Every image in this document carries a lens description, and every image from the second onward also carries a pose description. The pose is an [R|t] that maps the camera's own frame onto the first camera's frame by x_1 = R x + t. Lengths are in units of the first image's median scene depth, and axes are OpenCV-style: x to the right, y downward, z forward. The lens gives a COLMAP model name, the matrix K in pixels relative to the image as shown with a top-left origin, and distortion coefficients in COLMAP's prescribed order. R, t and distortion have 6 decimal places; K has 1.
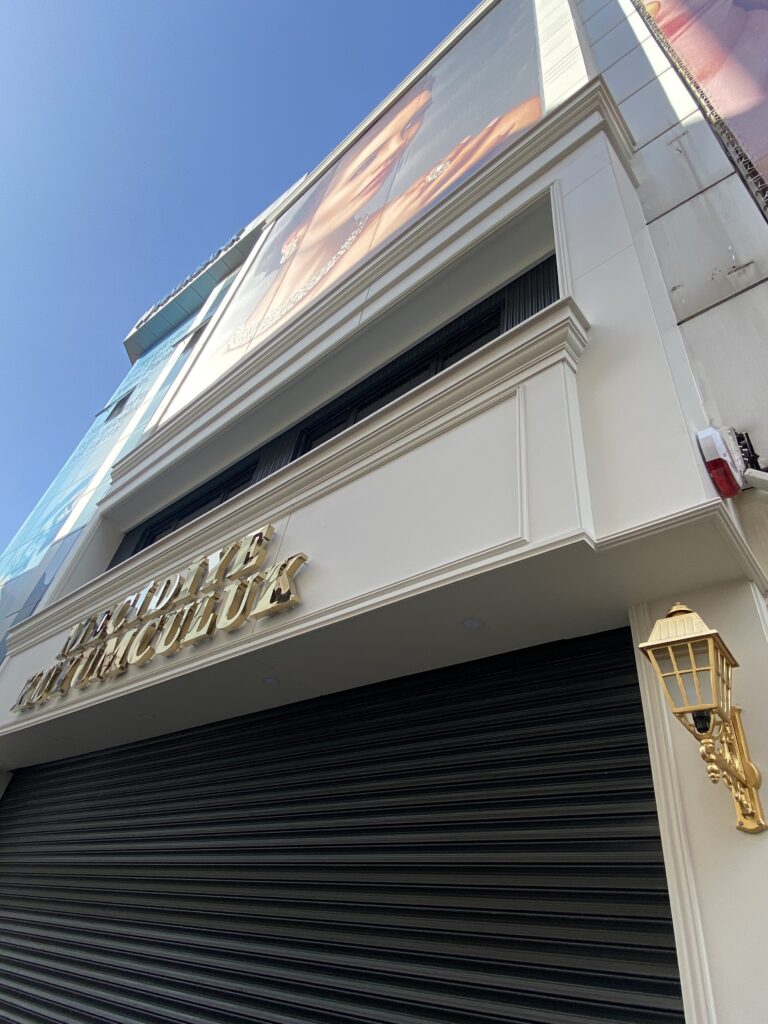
lens RADIAL K [[587.5, 0, 384.0], [0, 587.5, 512.0], [0, 0, 1]] dist [0.028267, -0.042643]
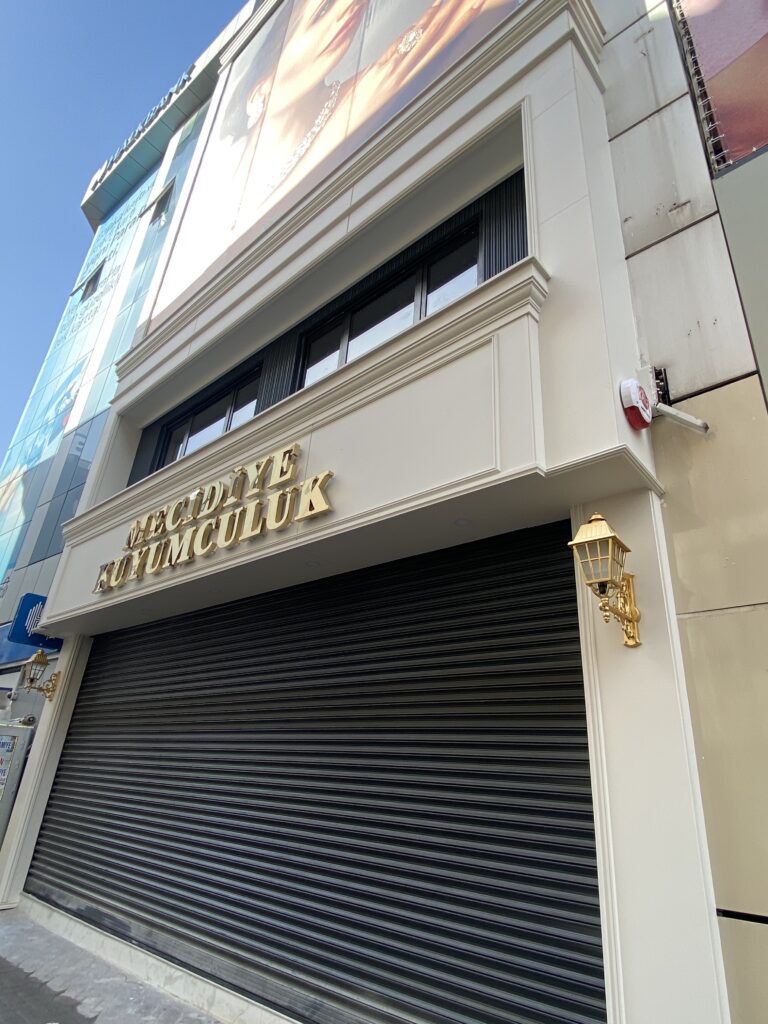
lens RADIAL K [[587.5, 0, 384.0], [0, 587.5, 512.0], [0, 0, 1]] dist [0.028267, -0.042643]
pose [[0.997499, -0.069012, 0.015278, -0.038903], [0.062862, 0.964985, 0.254660, -0.141257], [-0.032318, -0.253063, 0.966910, -0.239906]]
